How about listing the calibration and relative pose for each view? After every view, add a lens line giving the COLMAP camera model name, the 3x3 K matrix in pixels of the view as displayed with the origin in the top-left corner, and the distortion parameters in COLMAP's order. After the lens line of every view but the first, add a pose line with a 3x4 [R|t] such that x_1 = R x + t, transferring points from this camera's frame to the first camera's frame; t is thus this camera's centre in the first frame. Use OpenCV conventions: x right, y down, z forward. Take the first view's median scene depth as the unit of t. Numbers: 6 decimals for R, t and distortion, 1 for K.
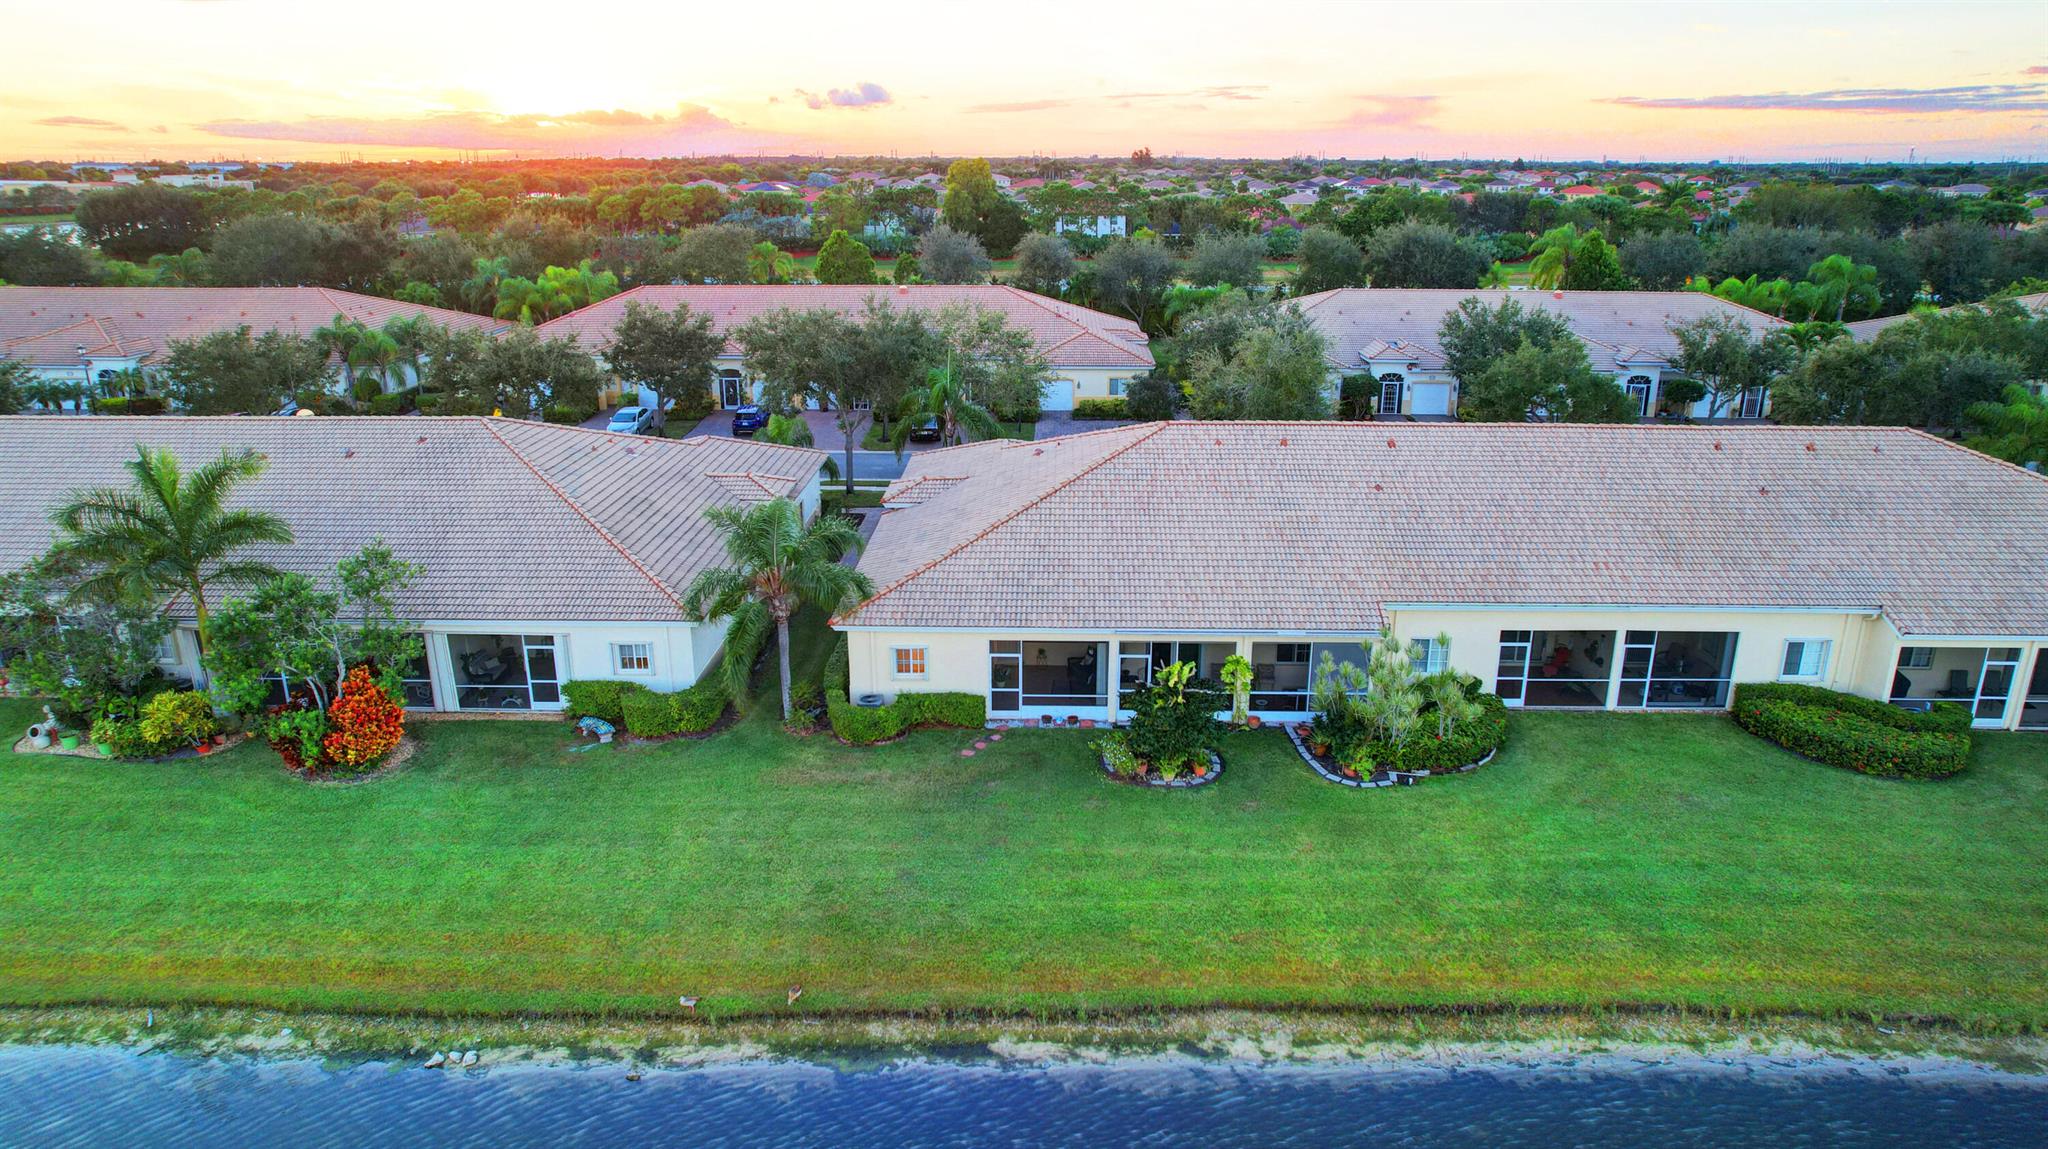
lens RADIAL K [[1309.5, 0, 1024.0], [0, 1309.5, 574.5], [0, 0, 1]] dist [-0.085116, 0.085252]
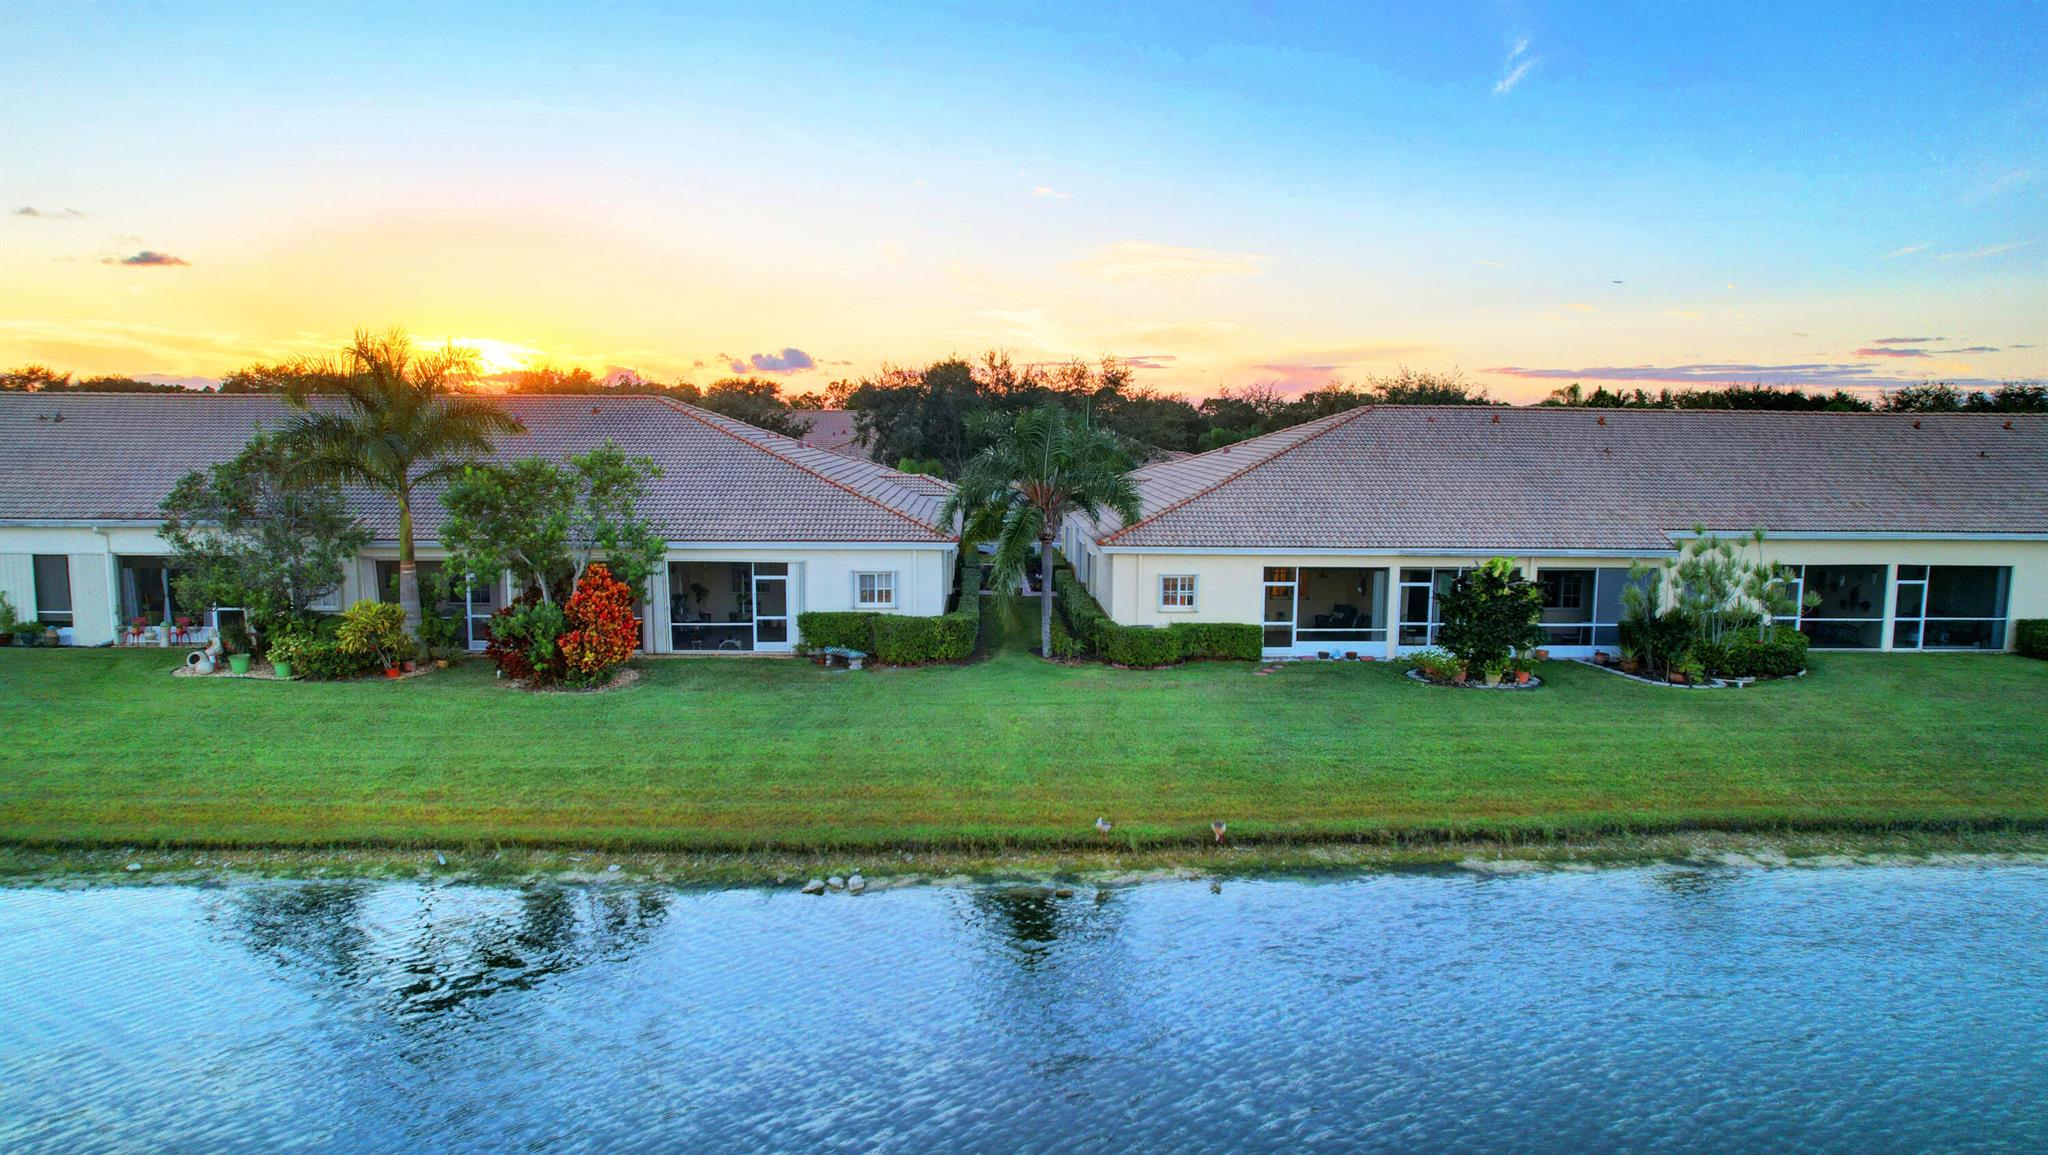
lens RADIAL K [[1315.0, 0, 1024.0], [0, 1315.0, 577.5], [0, 0, 1]] dist [-0.072305, 0.069453]
pose [[0.997862, 0.001442, 0.065333, -0.267014], [0.011257, 0.981020, -0.193577, 0.245026], [-0.064372, 0.193899, 0.978907, 0.095575]]
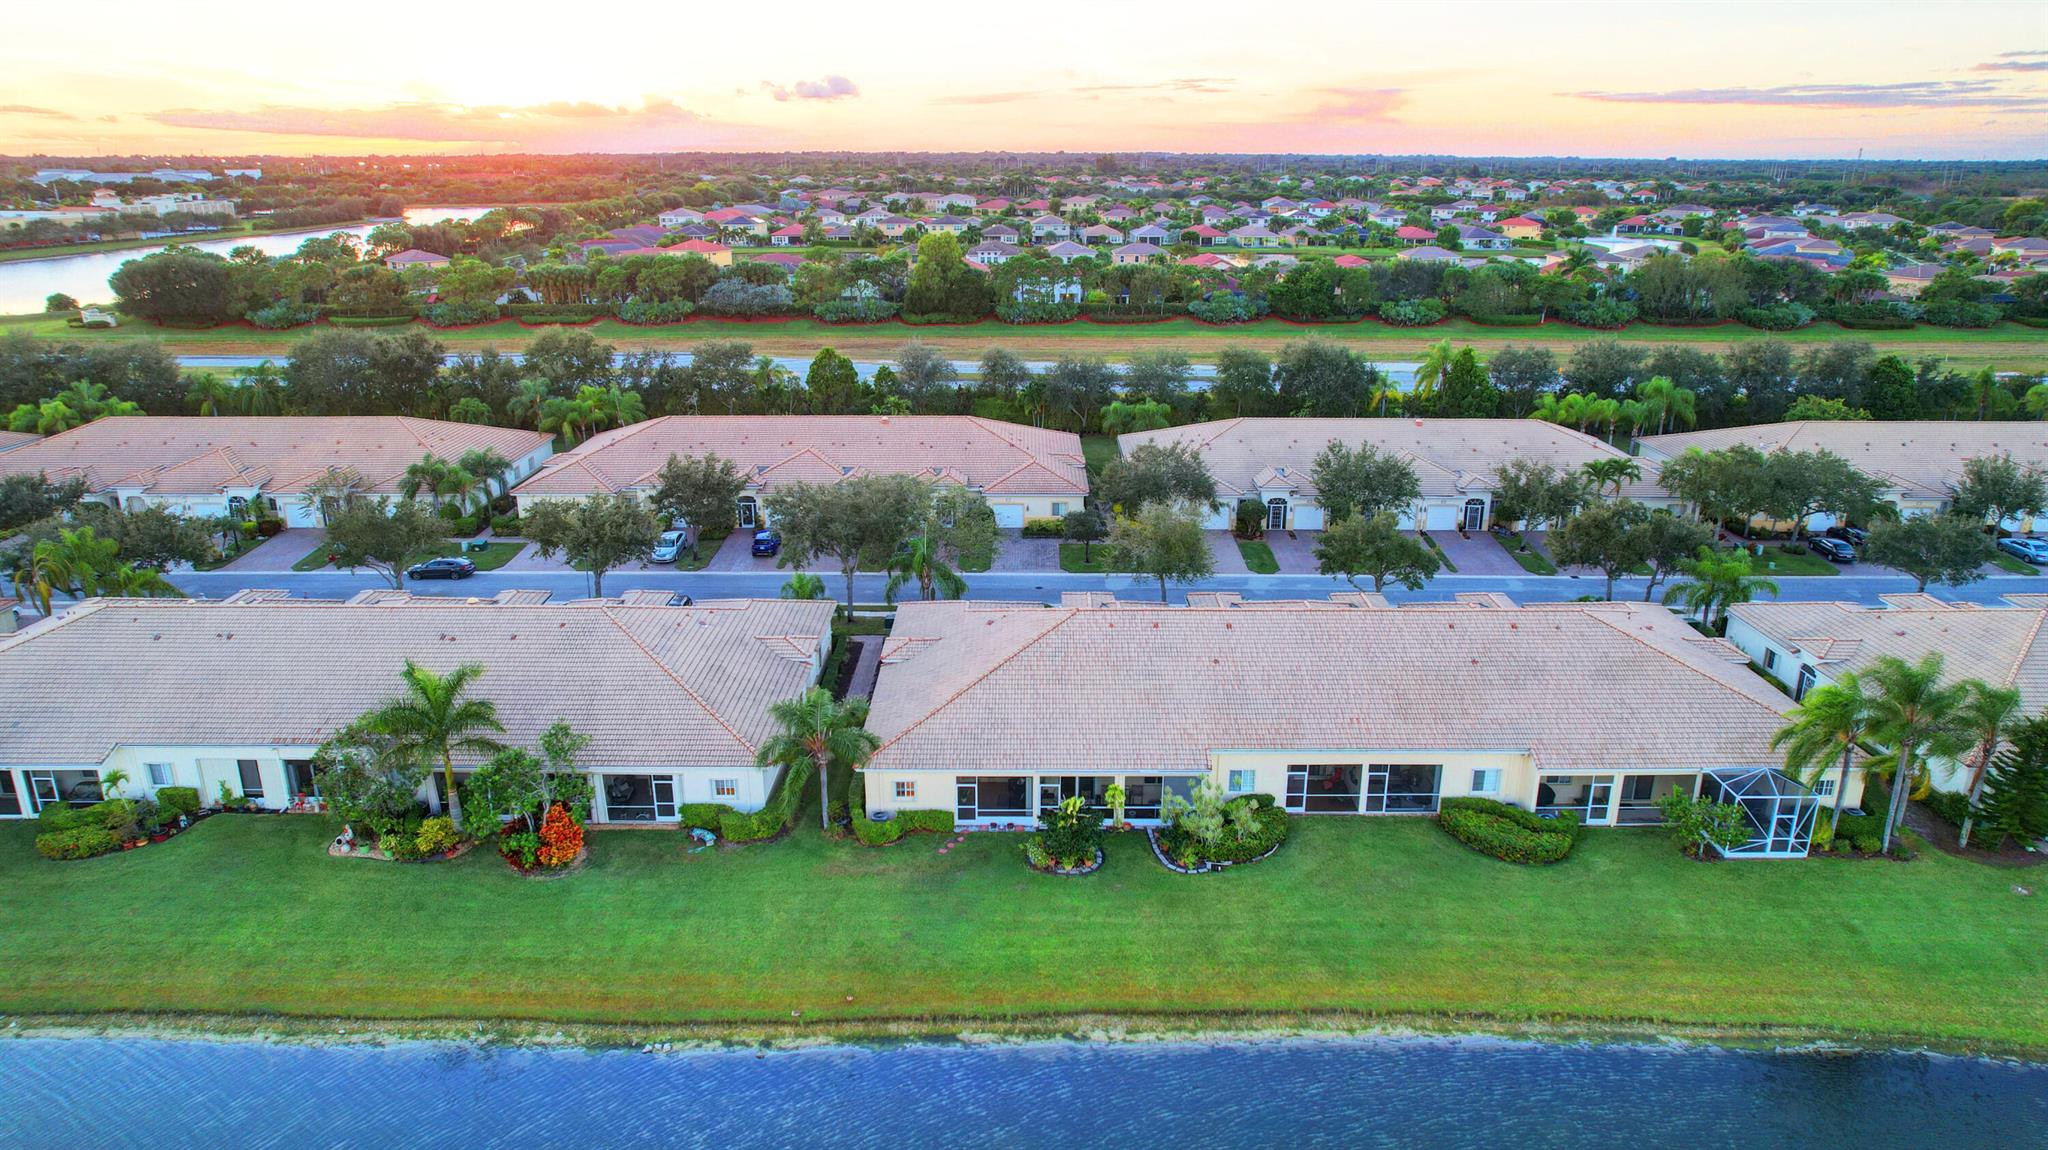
lens RADIAL K [[1315.0, 0, 1024.0], [0, 1315.0, 575.0], [0, 0, 1]] dist [-0.072305, 0.069453]
pose [[0.999711, -0.005732, 0.023360, 0.019775], [0.005537, 0.999949, 0.008415, -0.208048], [-0.023407, -0.008283, 0.999692, -0.577434]]
